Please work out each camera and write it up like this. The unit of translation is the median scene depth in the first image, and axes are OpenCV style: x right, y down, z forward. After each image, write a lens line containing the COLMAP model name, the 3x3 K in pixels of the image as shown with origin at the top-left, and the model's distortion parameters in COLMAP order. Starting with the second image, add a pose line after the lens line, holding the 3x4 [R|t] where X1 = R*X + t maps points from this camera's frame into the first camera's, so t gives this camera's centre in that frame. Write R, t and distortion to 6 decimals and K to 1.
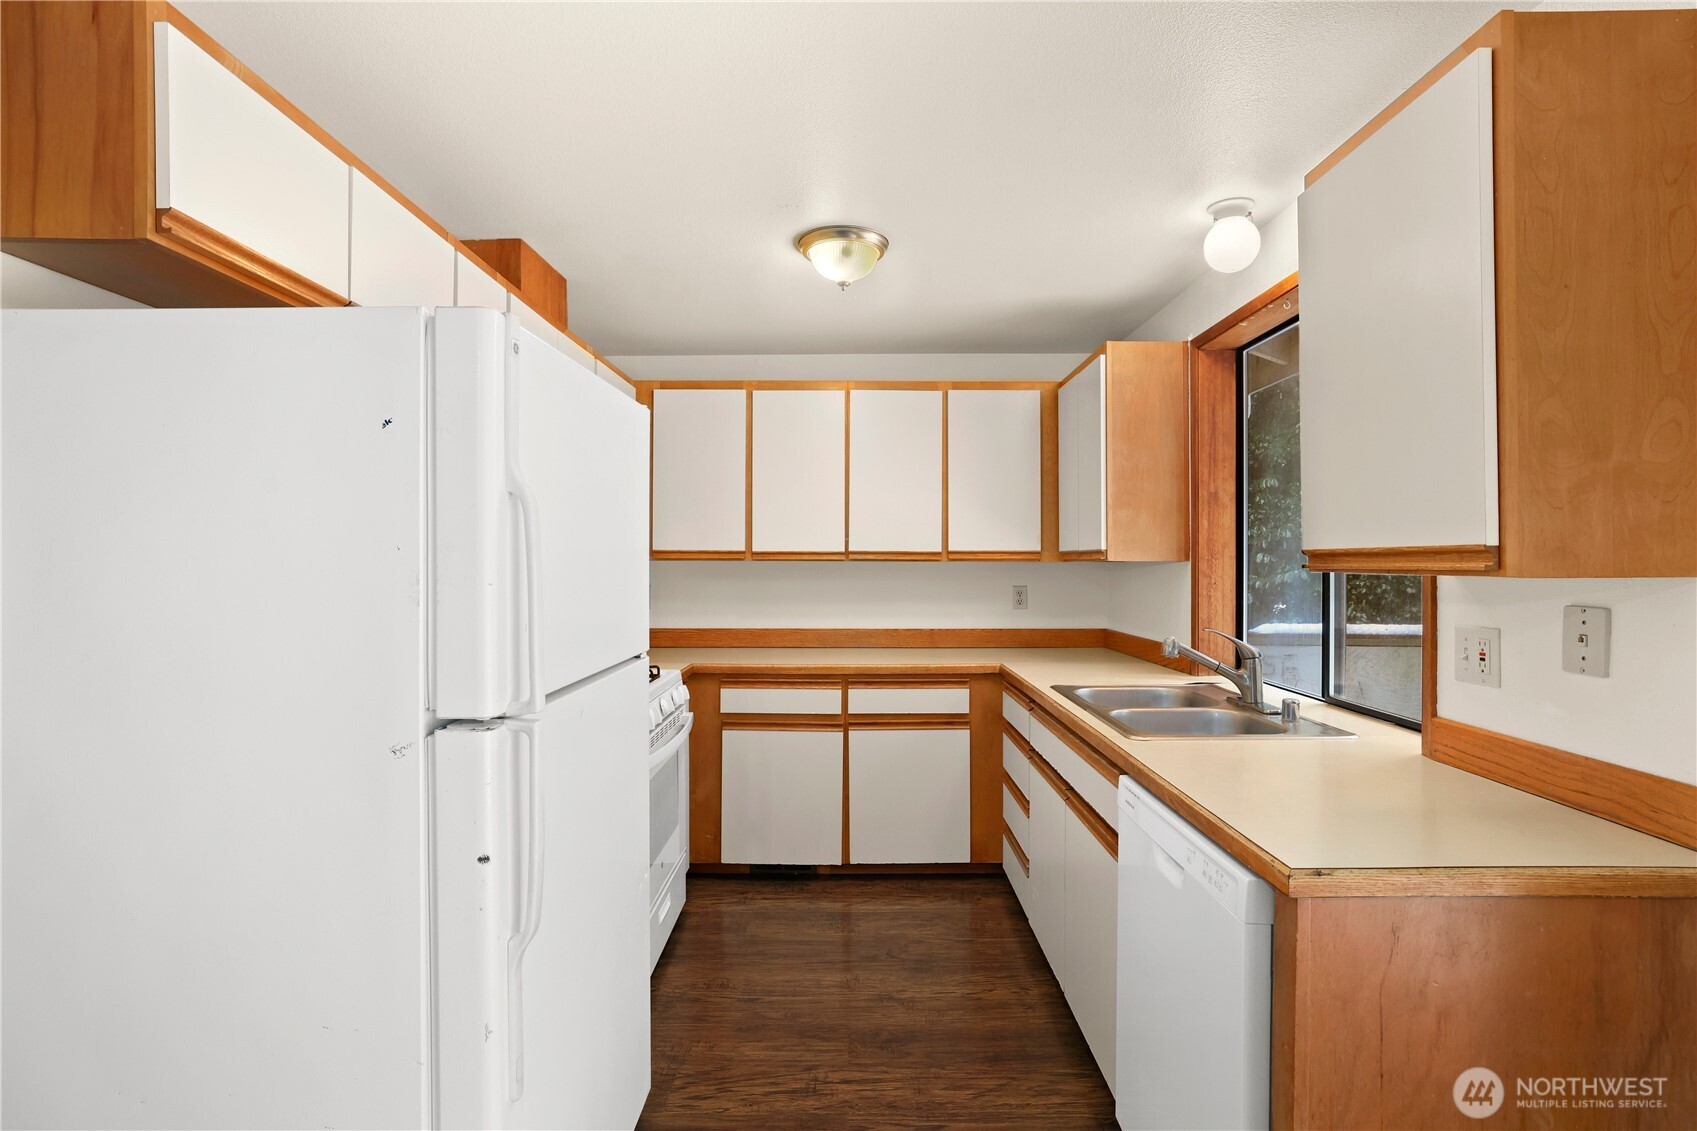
lens RADIAL K [[844.2, 0, 848.5], [0, 844.2, 565.5], [0, 0, 1]] dist [-0.001605, 0.000044]
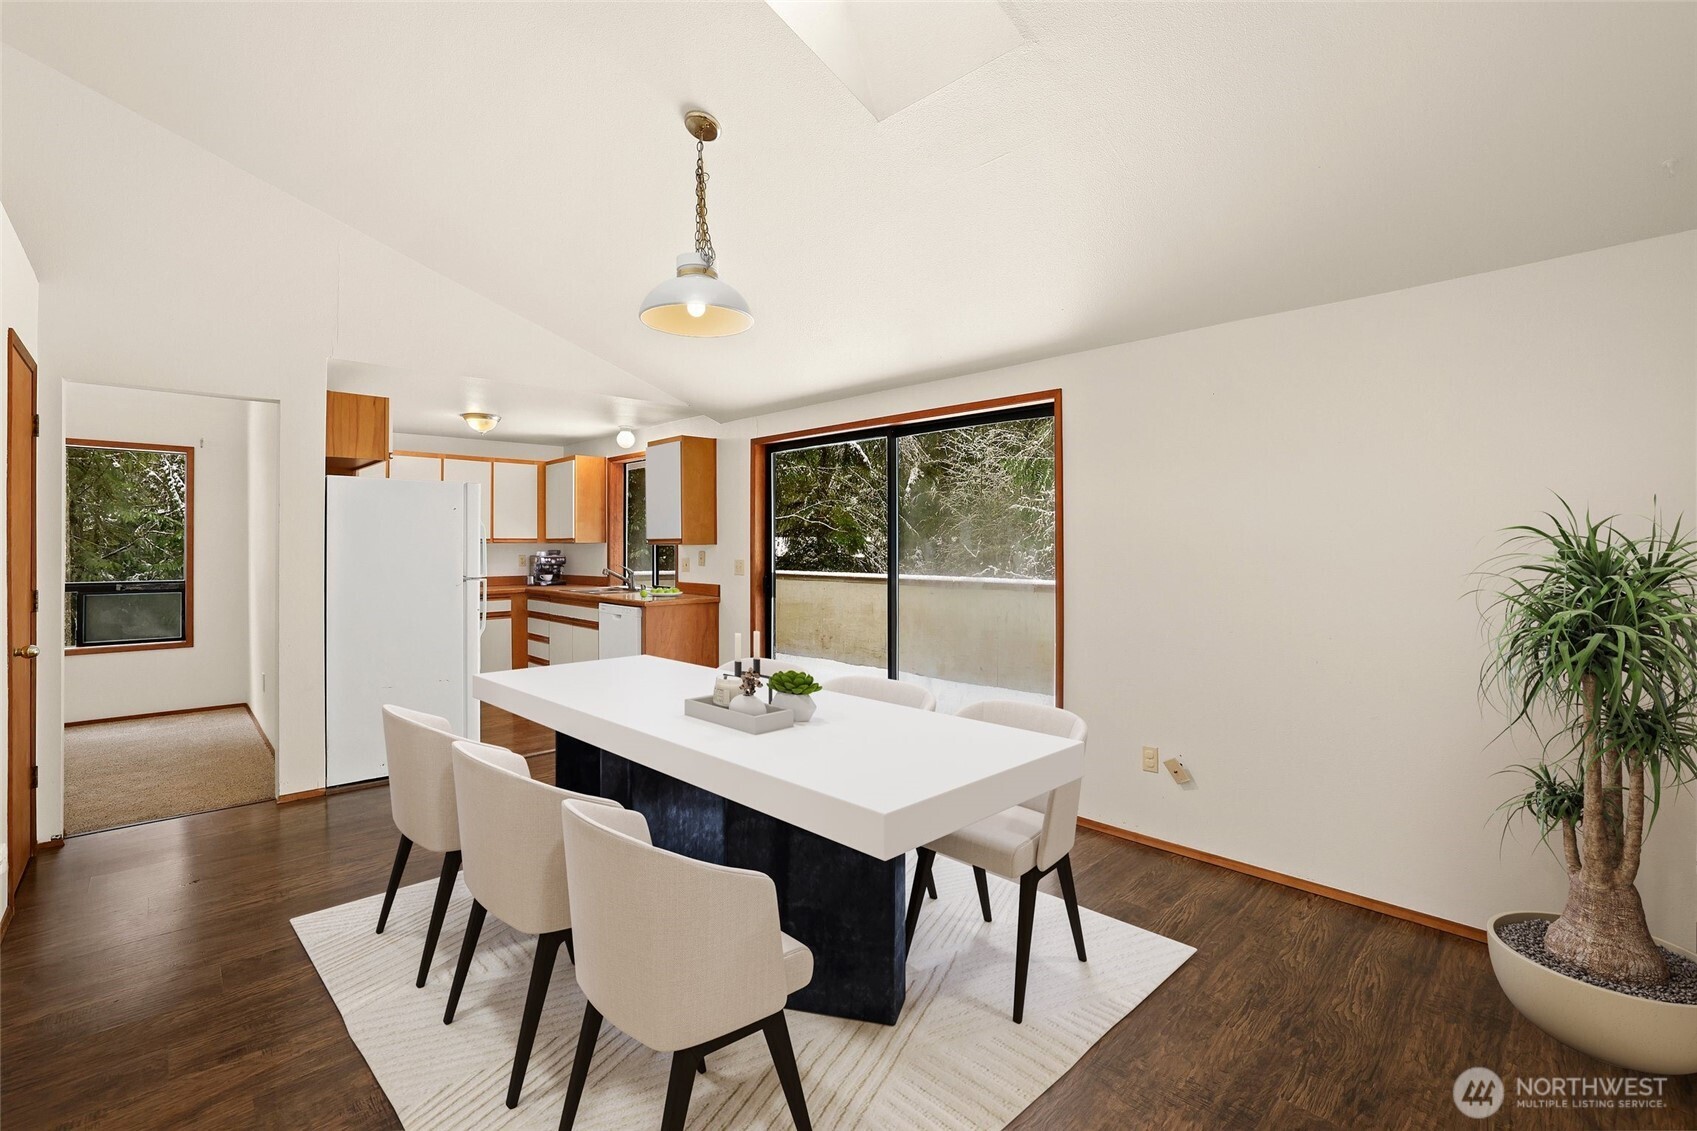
lens RADIAL K [[775.6, 0, 853.6], [0, 775.6, 545.0], [0, 0, 1]] dist [-0.001820, -0.000419]
pose [[0.723913, -0.001847, 0.689889, -0.674974], [0.006717, 0.999968, -0.004371, 0.016819], [-0.689859, 0.007798, 0.723902, -1.223806]]
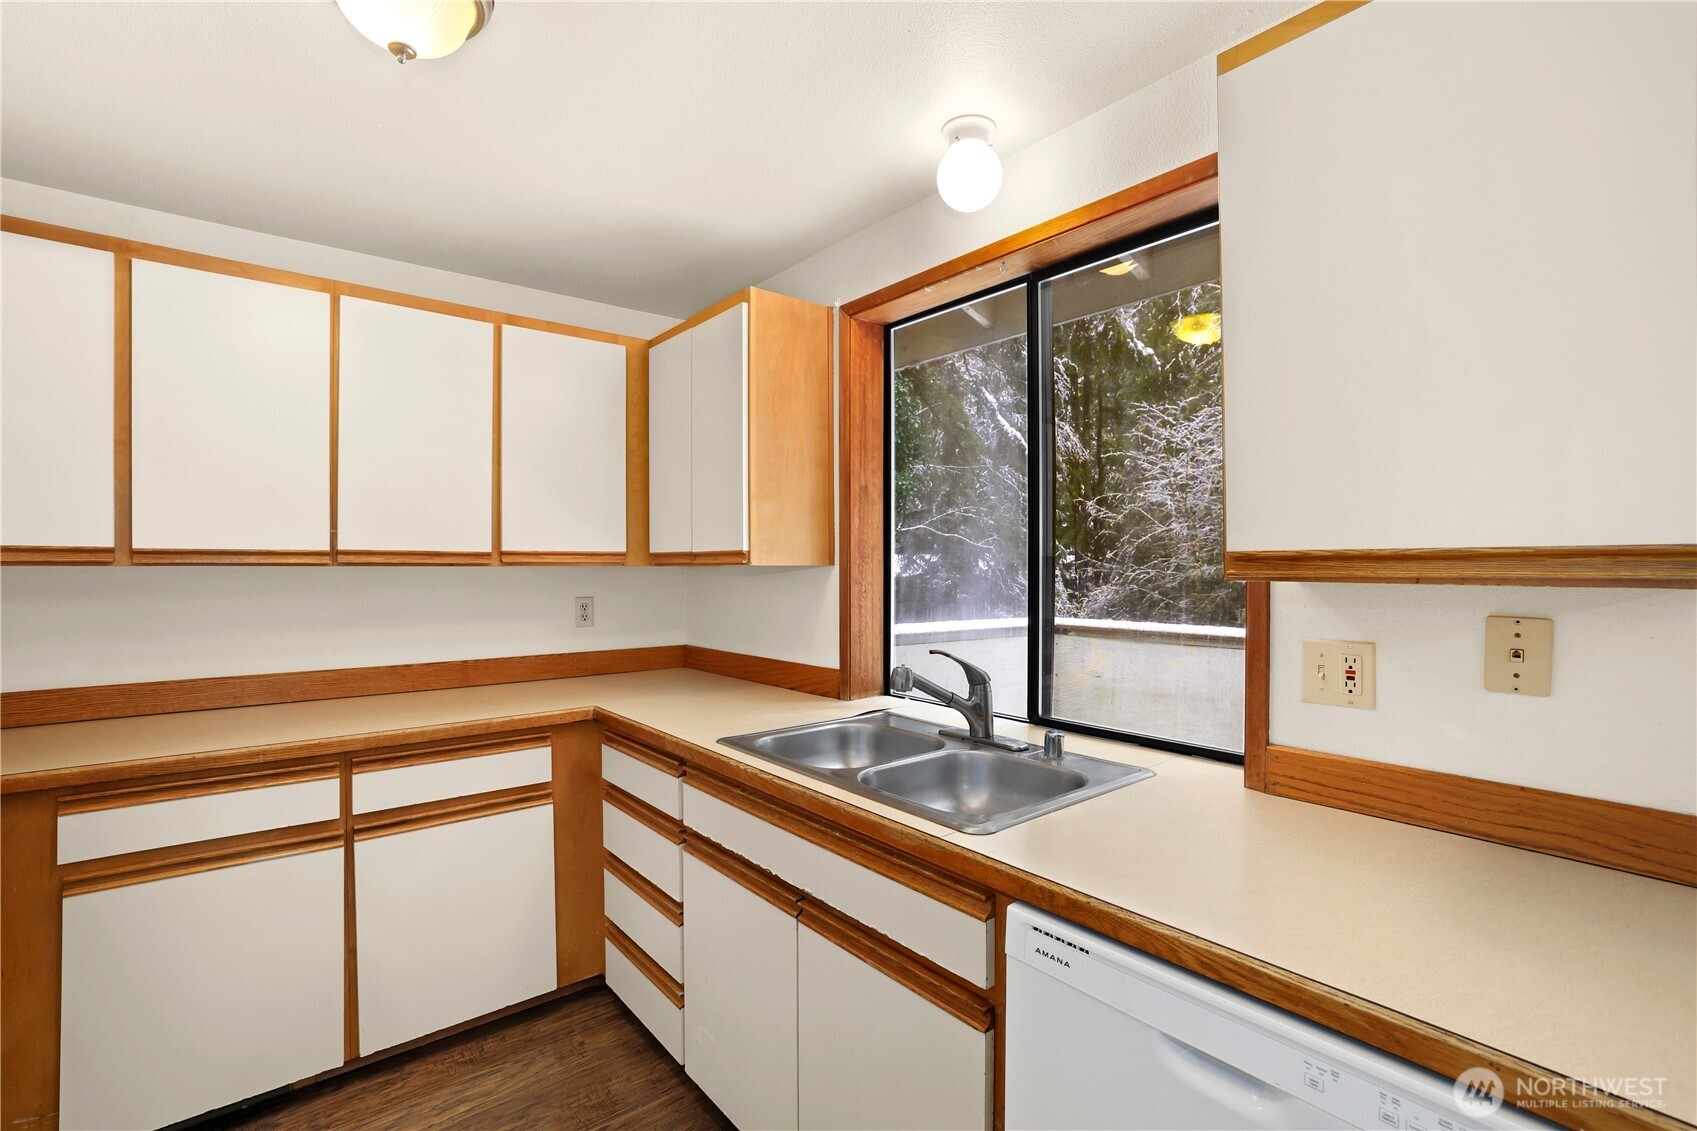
lens RADIAL K [[775.7, 0, 852.1], [0, 775.7, 569.0], [0, 0, 1]] dist [-0.039841, 0.016722]
pose [[0.770012, -0.004621, 0.638013, -0.079476], [0.003986, 0.999989, 0.002431, -0.003109], [-0.638017, 0.000671, 0.770022, 0.371908]]
